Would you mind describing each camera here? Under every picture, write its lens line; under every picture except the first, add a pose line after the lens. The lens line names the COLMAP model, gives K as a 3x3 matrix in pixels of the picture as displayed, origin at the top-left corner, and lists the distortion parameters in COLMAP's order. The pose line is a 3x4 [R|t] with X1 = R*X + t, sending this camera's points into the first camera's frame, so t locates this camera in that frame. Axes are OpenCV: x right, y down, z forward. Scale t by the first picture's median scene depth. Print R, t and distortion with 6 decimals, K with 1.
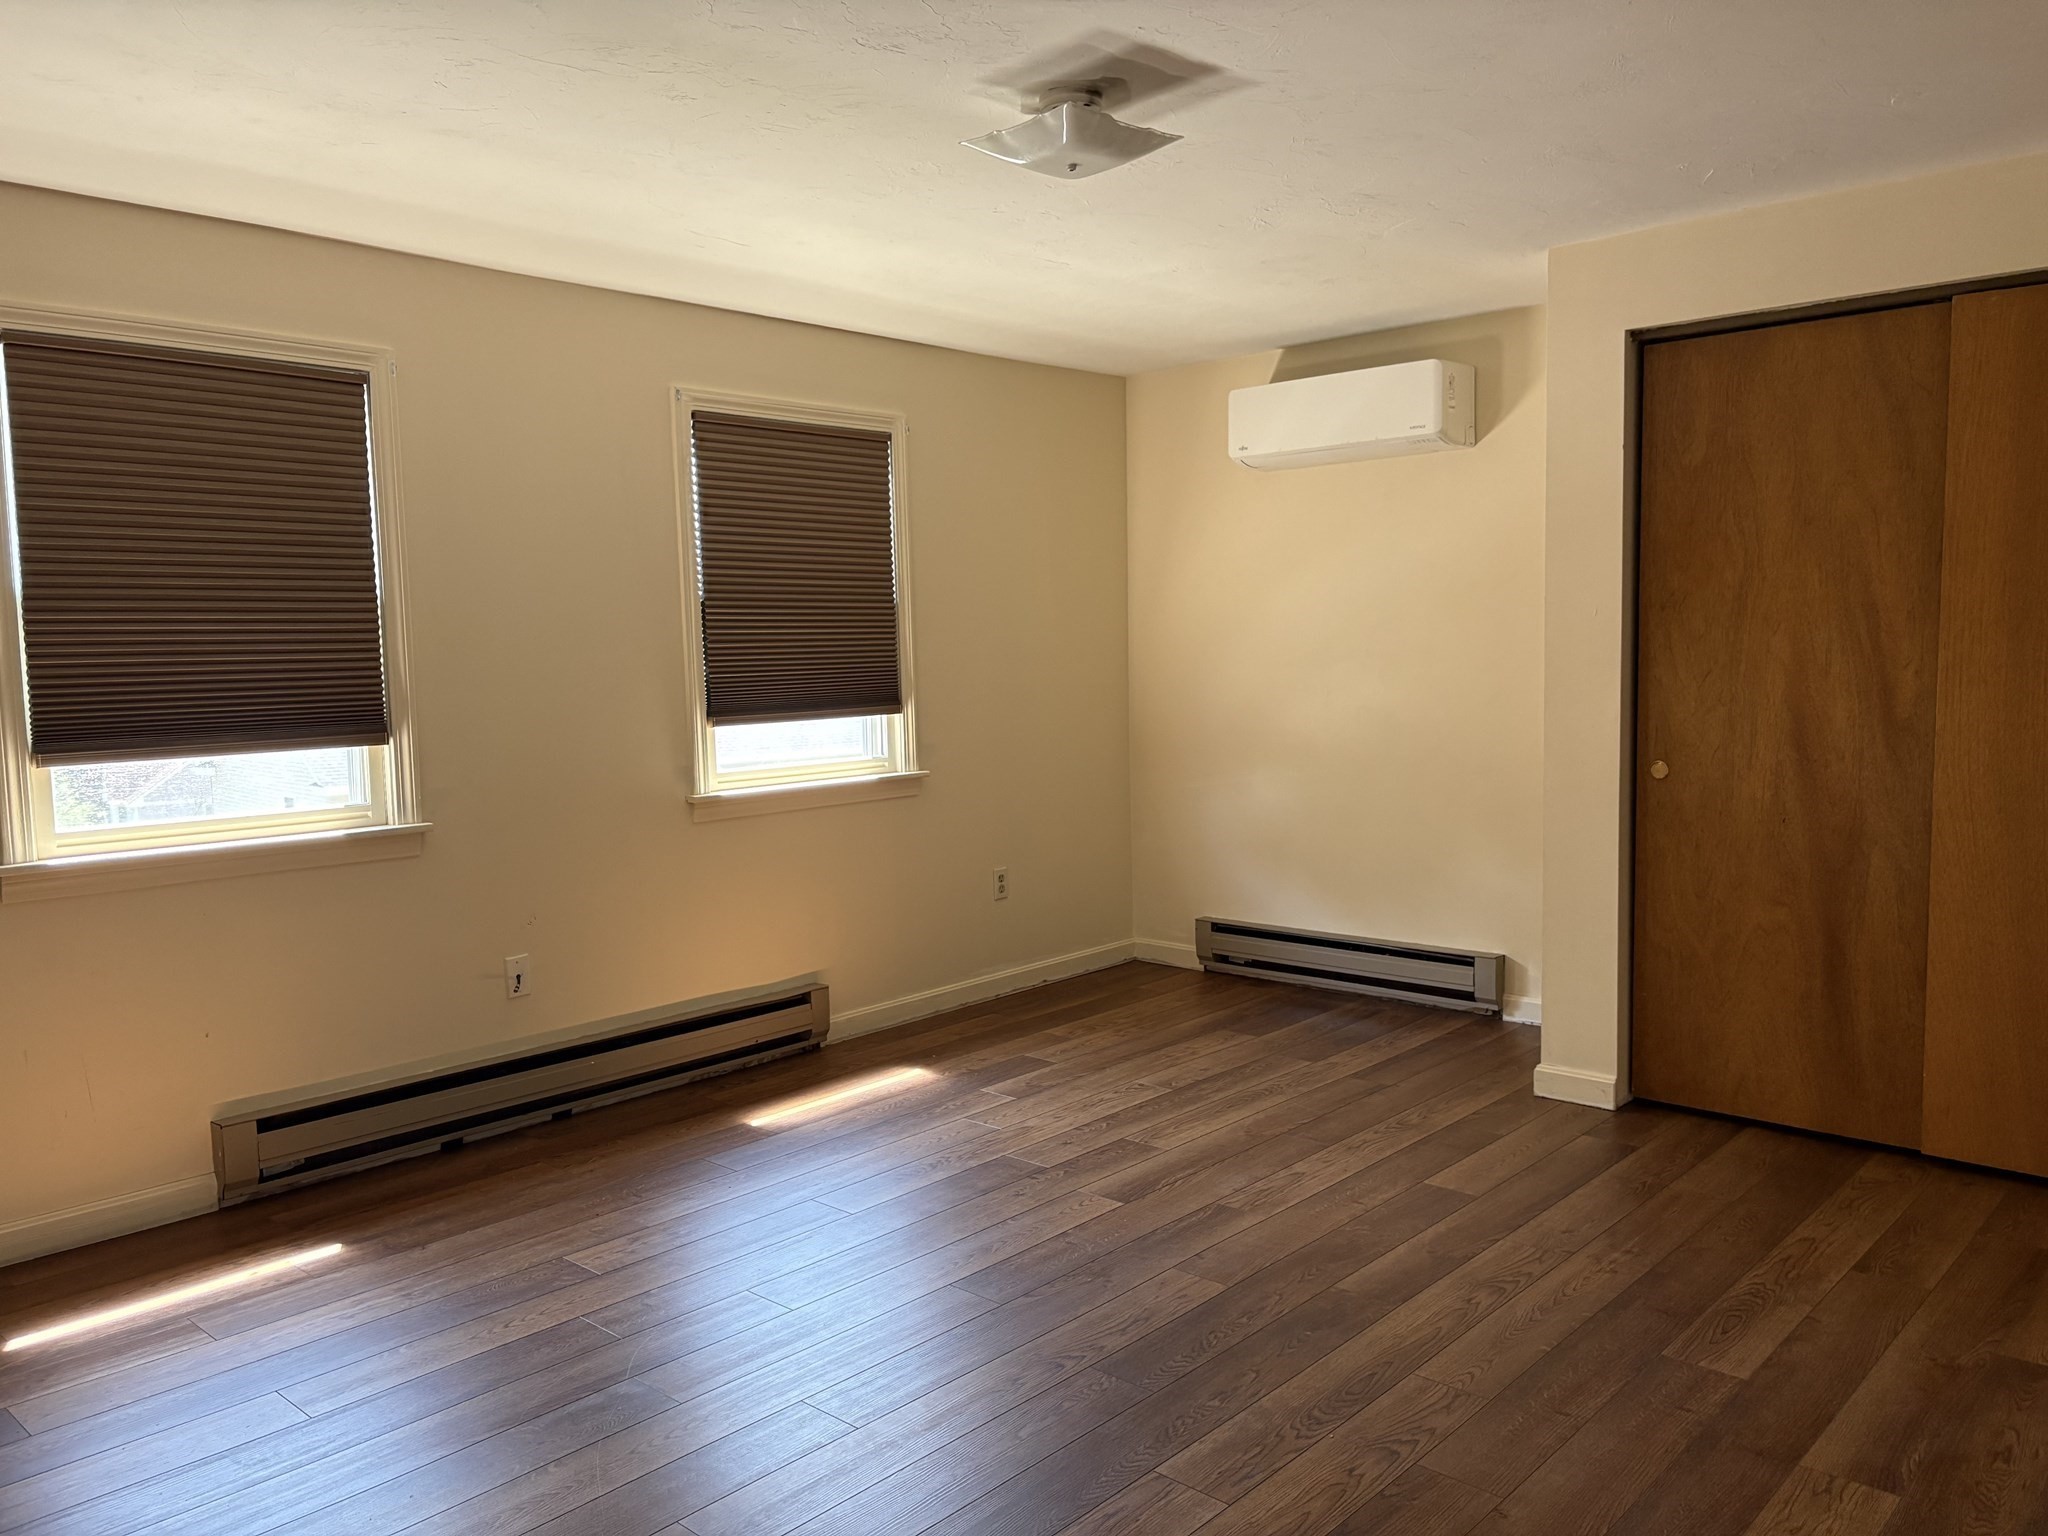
lens RADIAL K [[1540.0, 0, 1023.2], [0, 1540.0, 767.1], [0, 0, 1]] dist [0.048867, -0.005232]
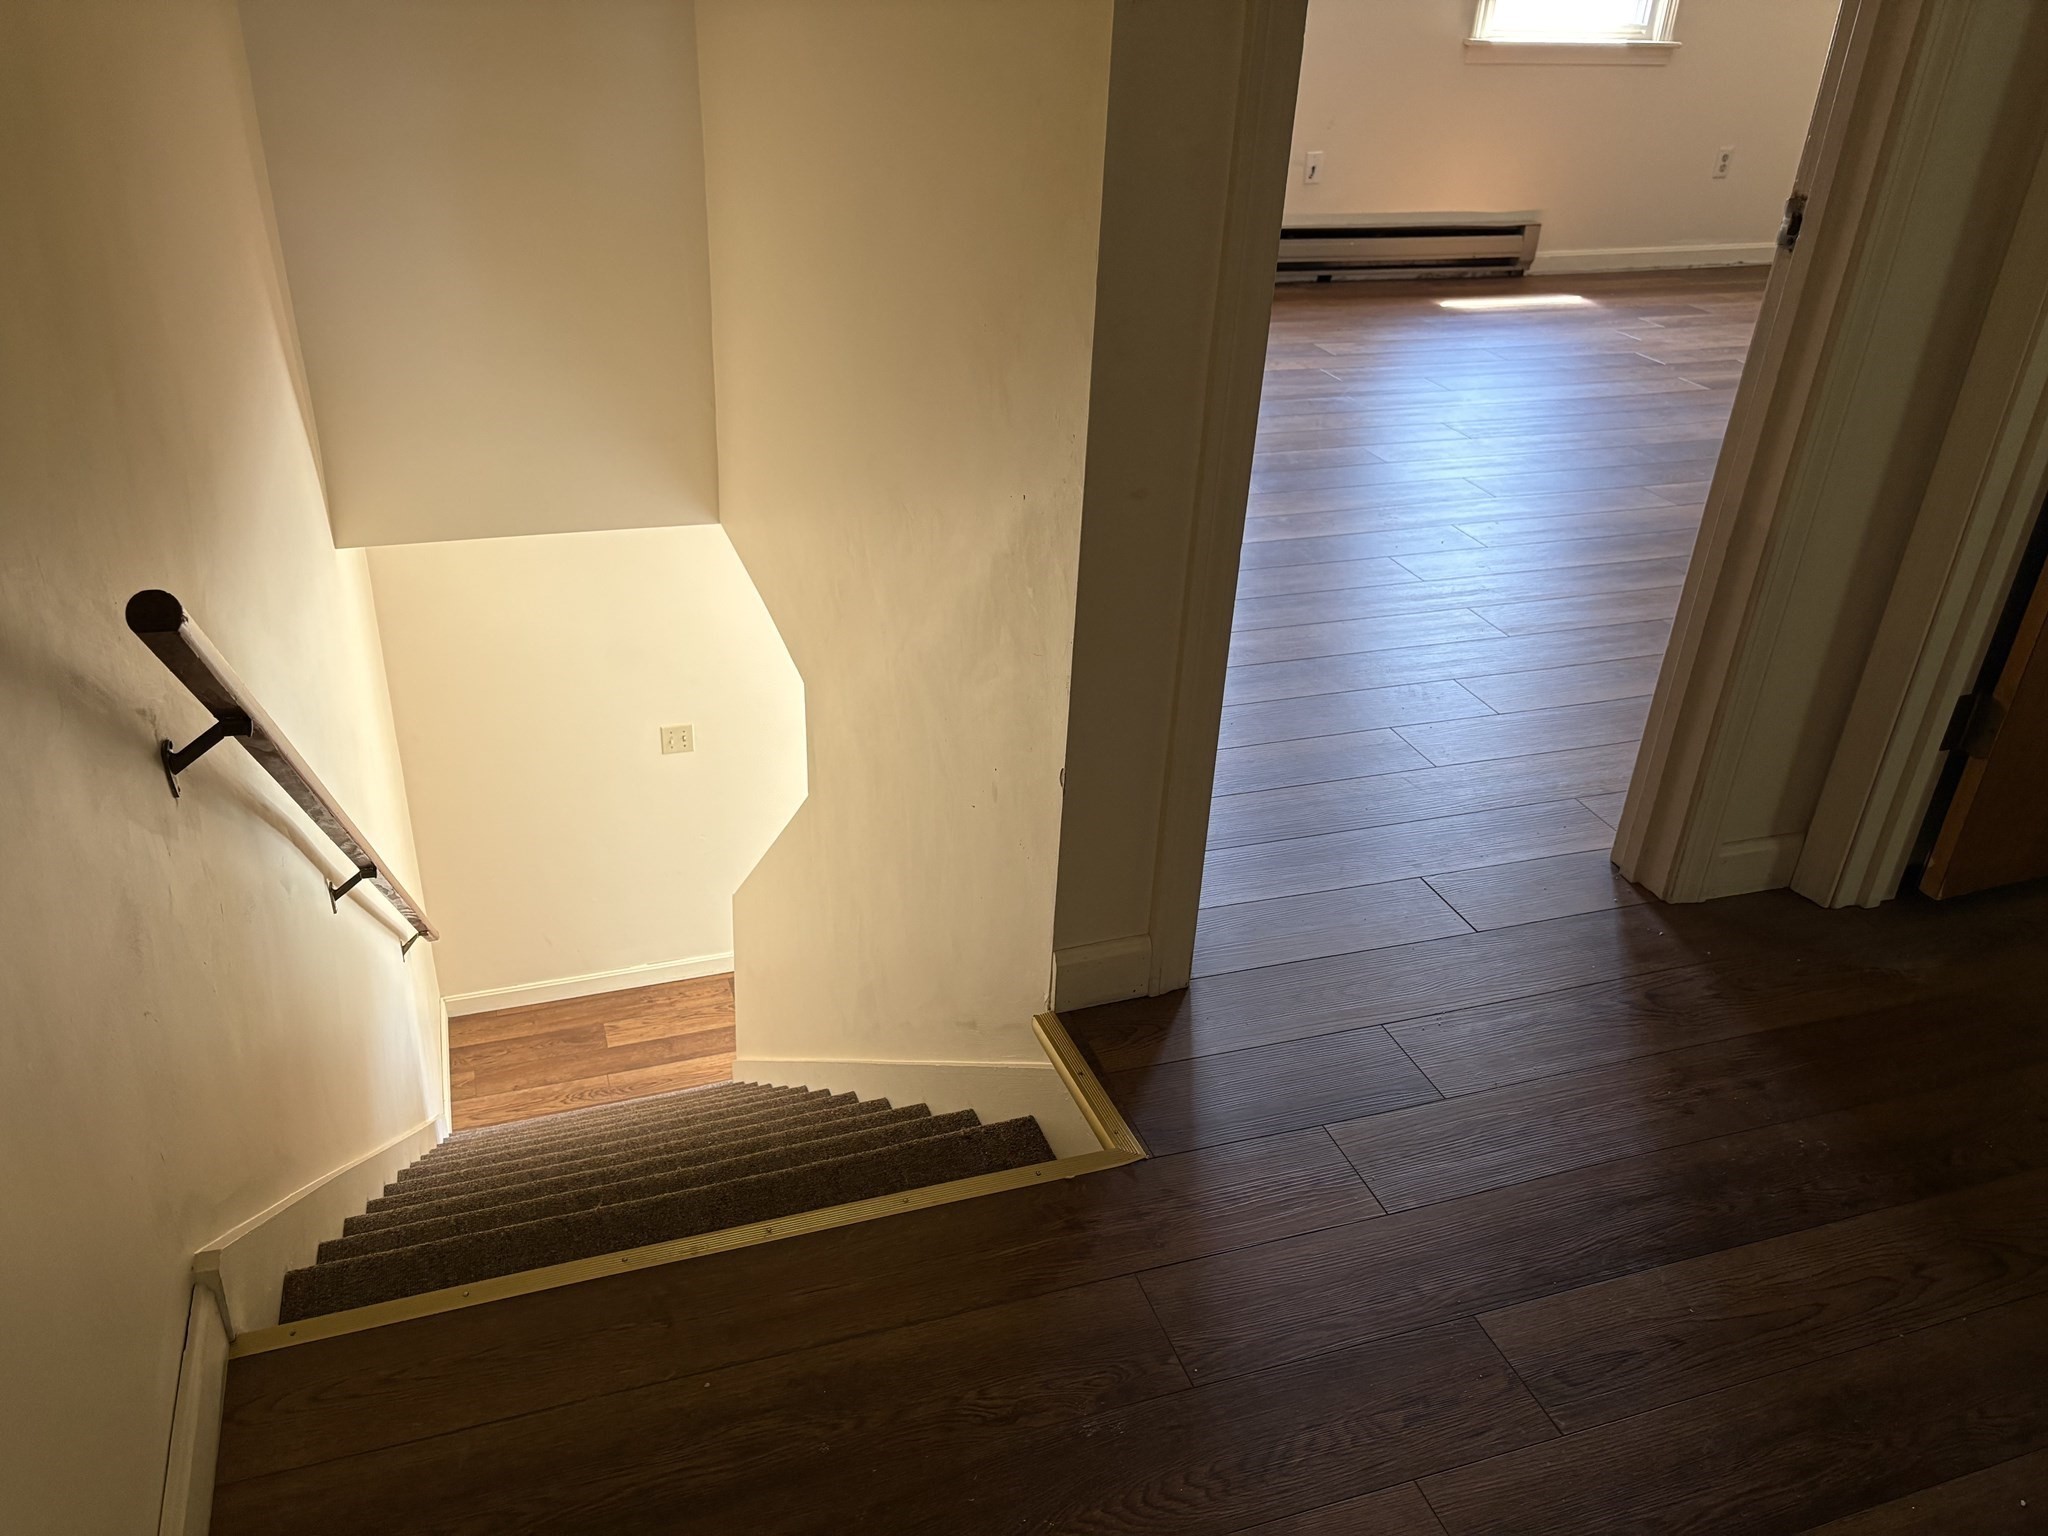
lens RADIAL K [[1540.0, 0, 1024.8], [0, 1540.0, 767.6], [0, 0, 1]] dist [0.048867, -0.005232]
pose [[0.880658, 0.284255, -0.379000, 0.118170], [-0.106464, 0.898277, 0.426338, 0.047821], [0.461636, -0.335108, 0.821337, -0.413189]]
